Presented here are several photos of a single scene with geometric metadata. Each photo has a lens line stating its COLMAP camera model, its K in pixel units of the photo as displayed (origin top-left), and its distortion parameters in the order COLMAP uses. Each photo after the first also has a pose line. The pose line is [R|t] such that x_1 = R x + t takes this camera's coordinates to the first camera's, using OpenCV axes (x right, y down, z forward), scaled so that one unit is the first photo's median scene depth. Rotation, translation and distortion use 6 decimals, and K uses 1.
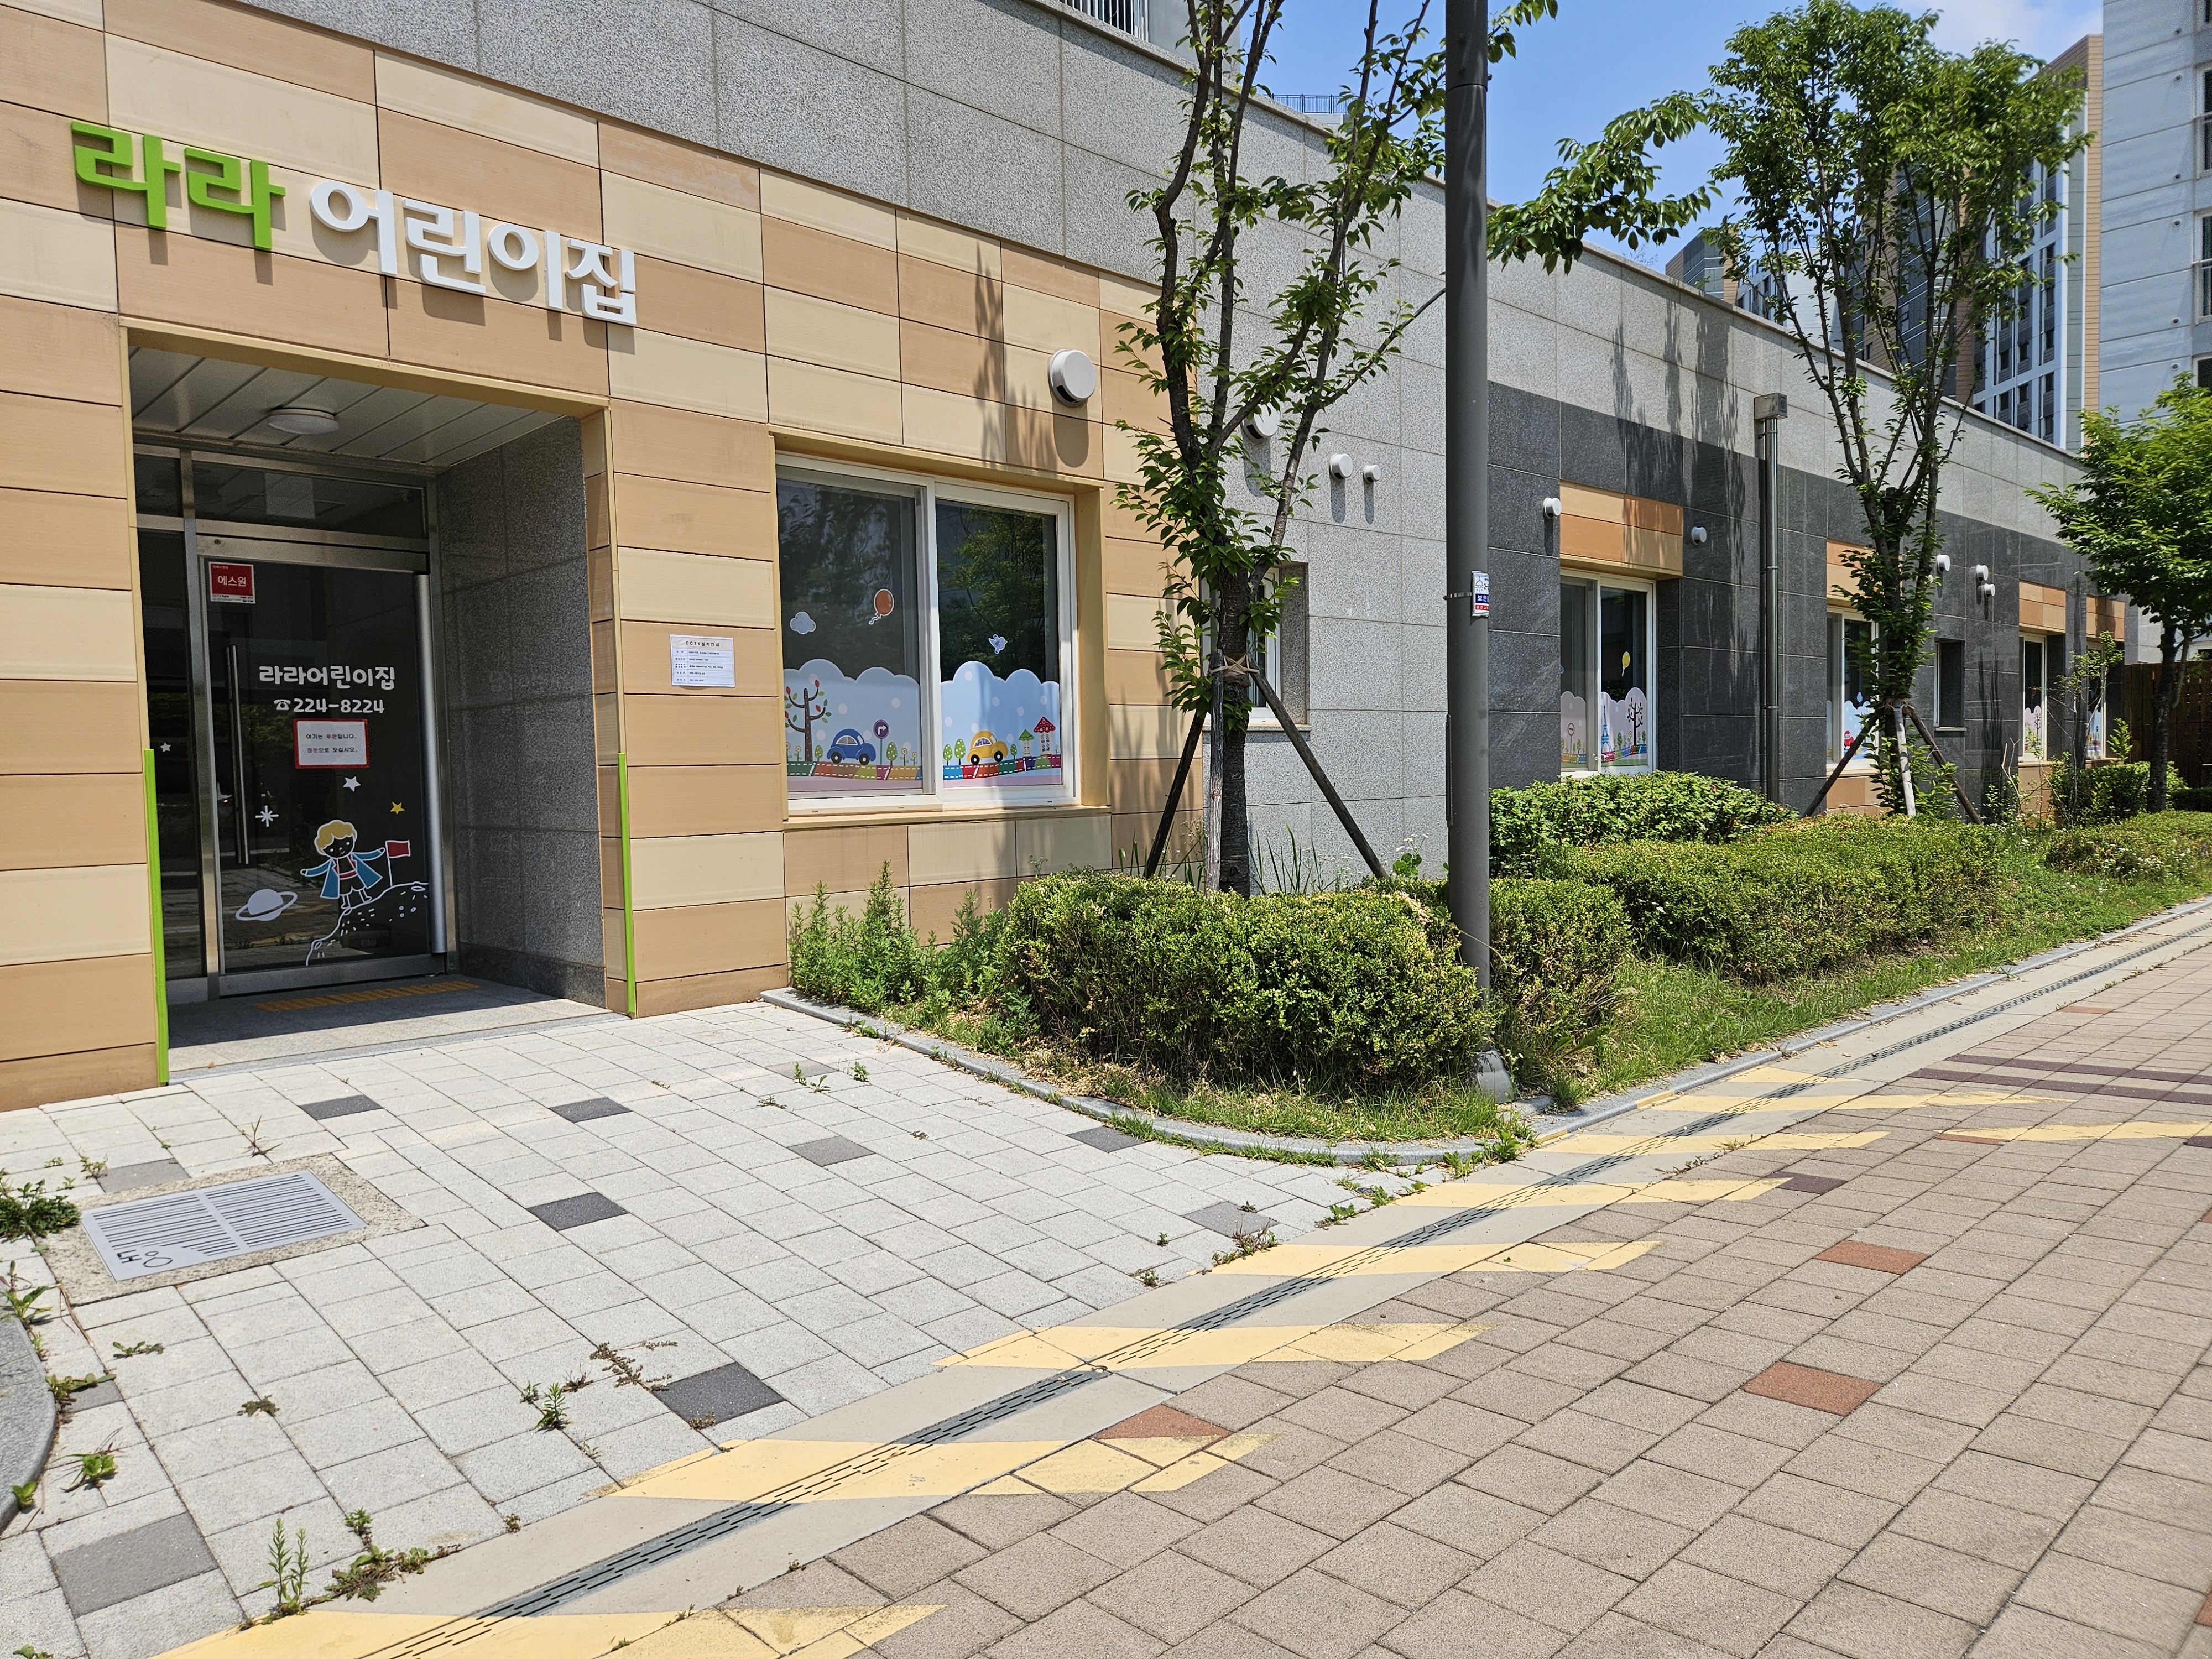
lens RADIAL K [[1485.9, 0, 1101.0], [0, 1485.9, 838.8], [0, 0, 1]] dist [0.039621, -0.011201]
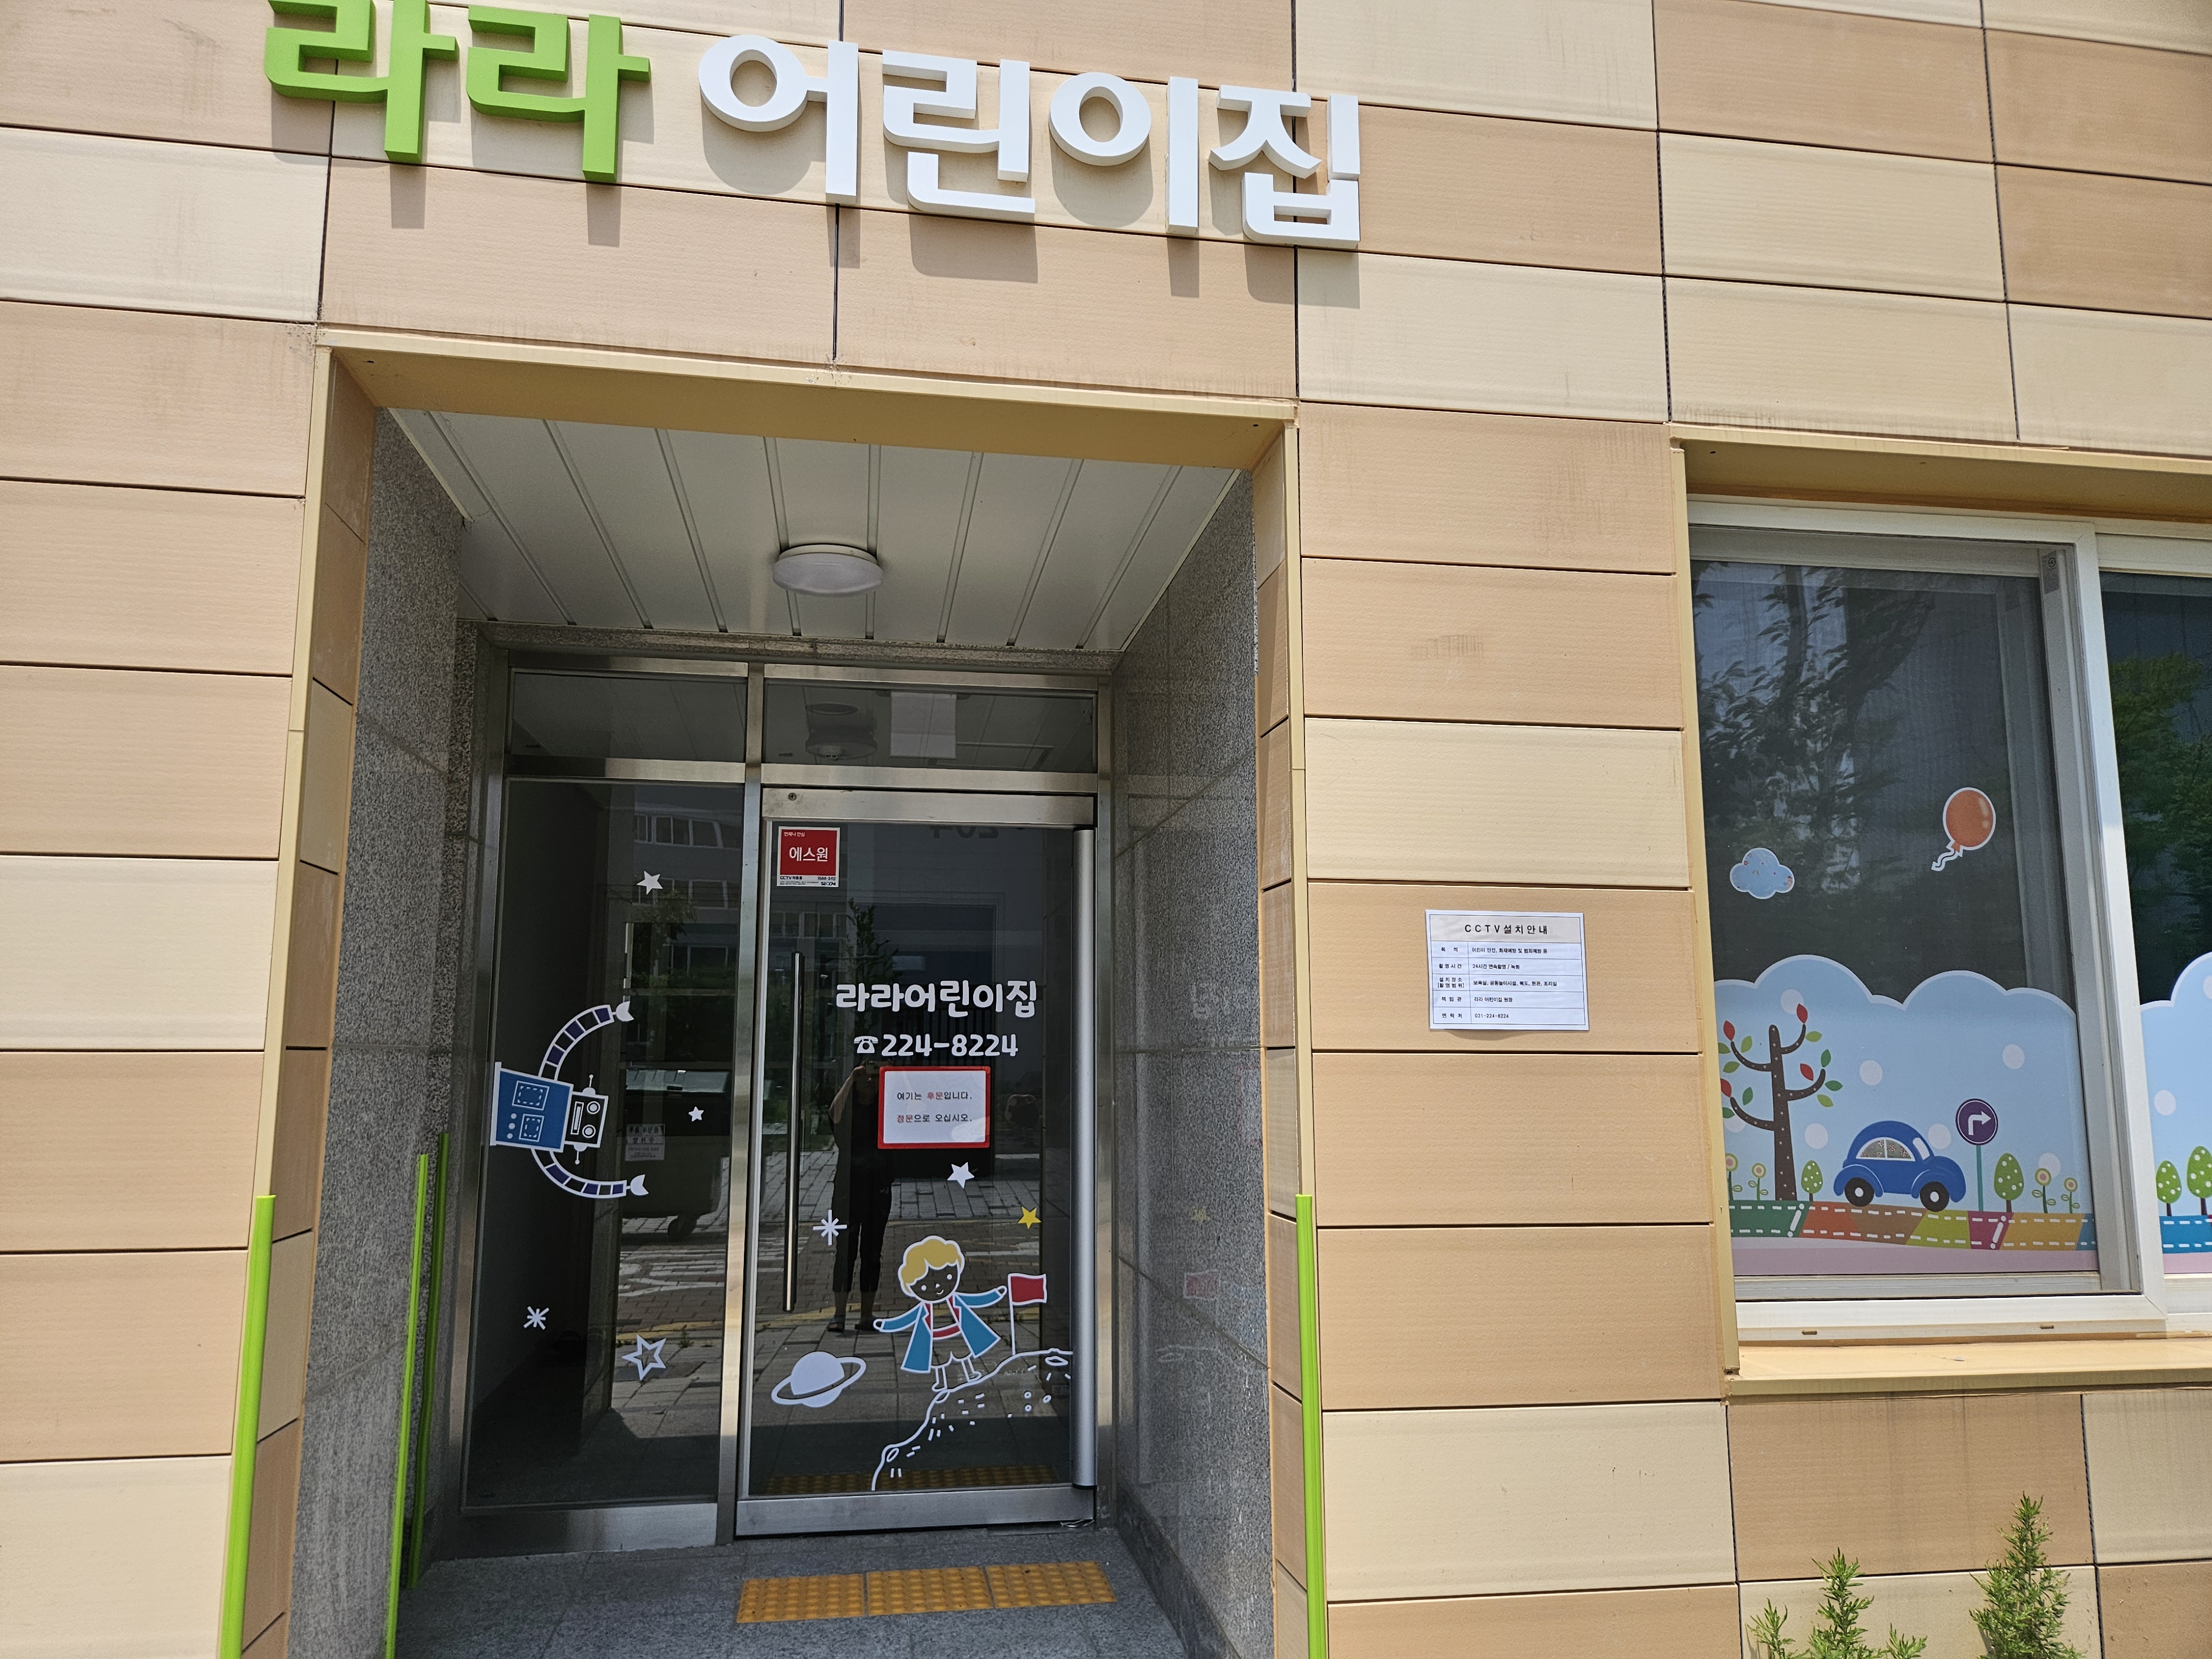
lens RADIAL K [[1485.9, 0, 1070.6], [0, 1485.9, 860.0], [0, 0, 1]] dist [0.039621, -0.011201]
pose [[0.815156, -0.053503, -0.576765, -0.115971], [-0.046387, 0.986497, -0.157072, -0.073075], [0.577381, 0.154793, 0.801667, 0.549894]]
